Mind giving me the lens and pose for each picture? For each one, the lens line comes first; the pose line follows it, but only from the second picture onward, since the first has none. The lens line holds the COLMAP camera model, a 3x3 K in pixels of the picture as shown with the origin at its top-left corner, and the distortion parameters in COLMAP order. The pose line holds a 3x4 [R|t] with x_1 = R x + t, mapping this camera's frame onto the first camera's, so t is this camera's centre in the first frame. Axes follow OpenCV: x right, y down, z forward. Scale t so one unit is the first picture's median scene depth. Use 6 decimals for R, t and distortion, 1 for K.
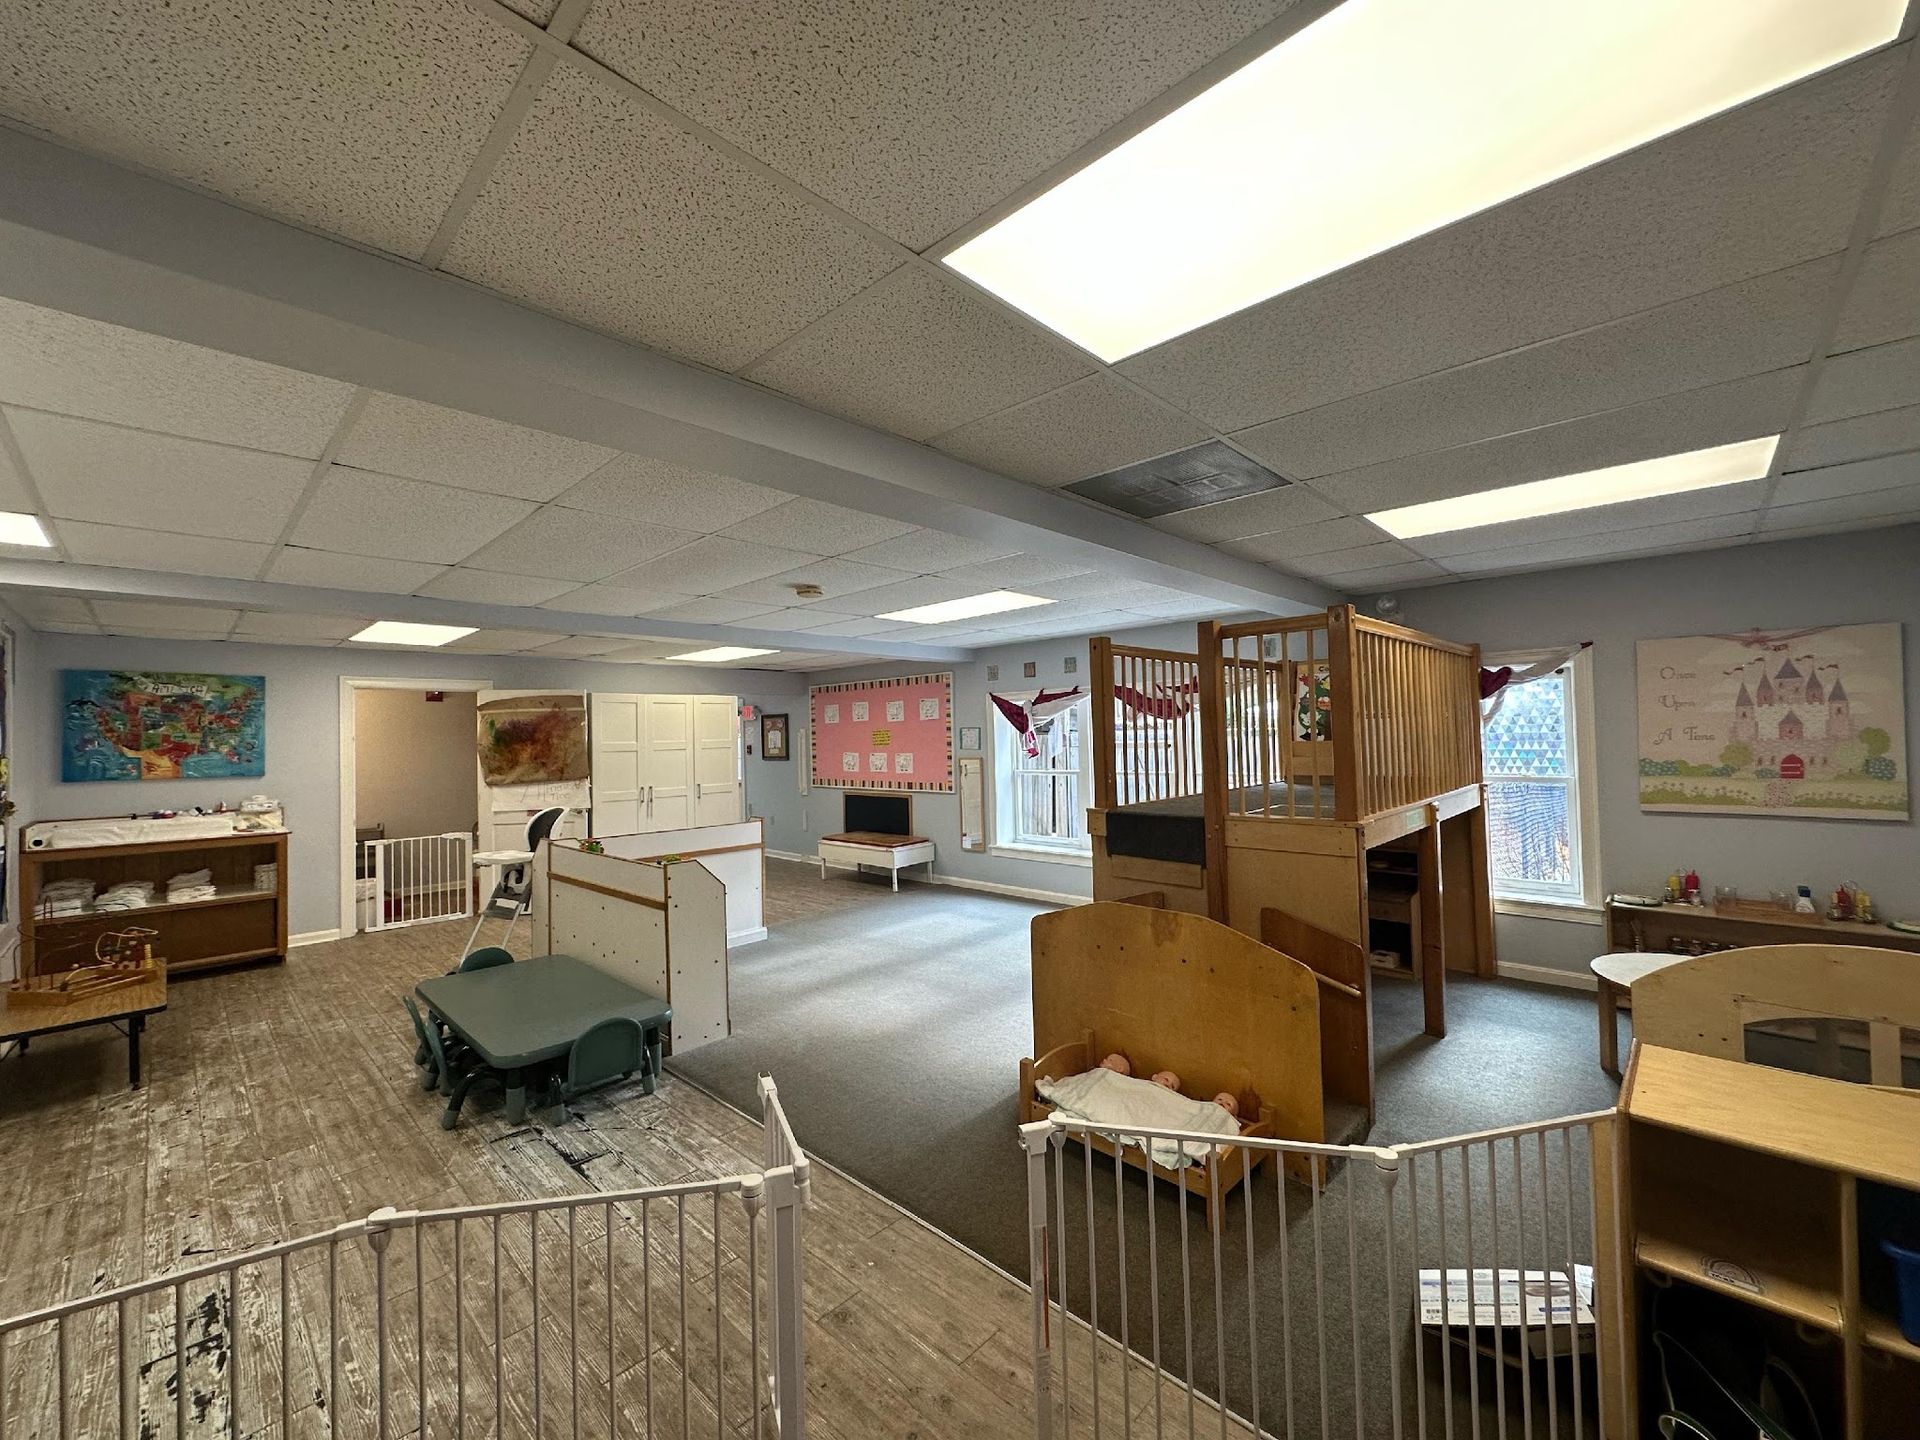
lens RADIAL K [[762.2, 0, 958.9], [0, 762.2, 720.6], [0, 0, 1]] dist [-0.003691, 0.000363]
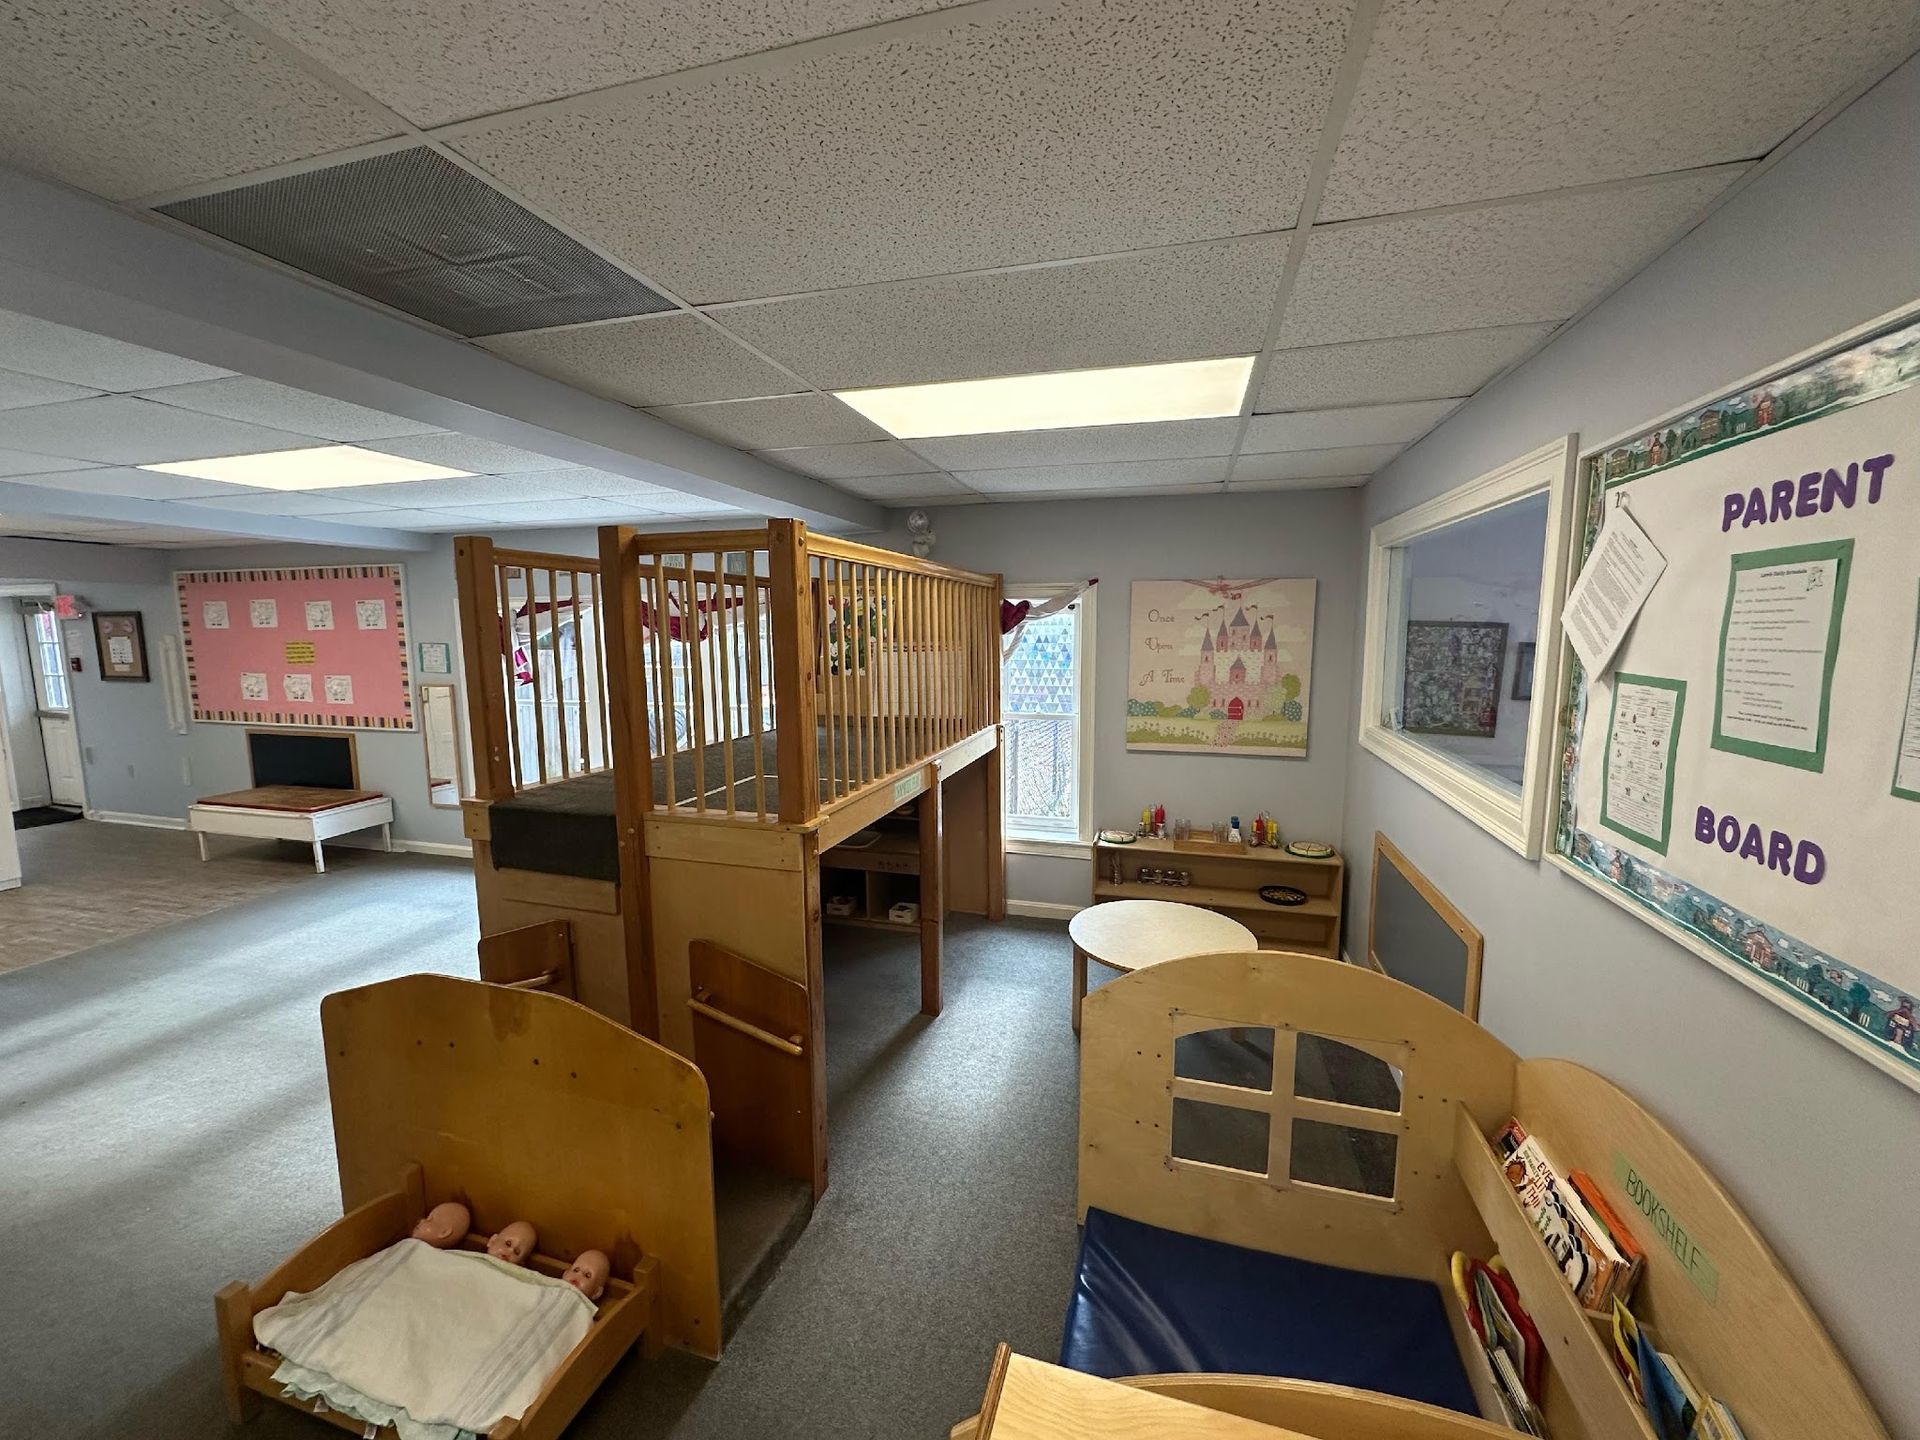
lens RADIAL K [[762.2, 0, 961.5], [0, 762.2, 721.0], [0, 0, 1]] dist [-0.003691, 0.000363]
pose [[0.884310, -0.034680, 0.465610, 0.225830], [-0.028084, 0.991481, 0.127187, -0.044707], [-0.466055, -0.125549, 0.875803, 0.210672]]
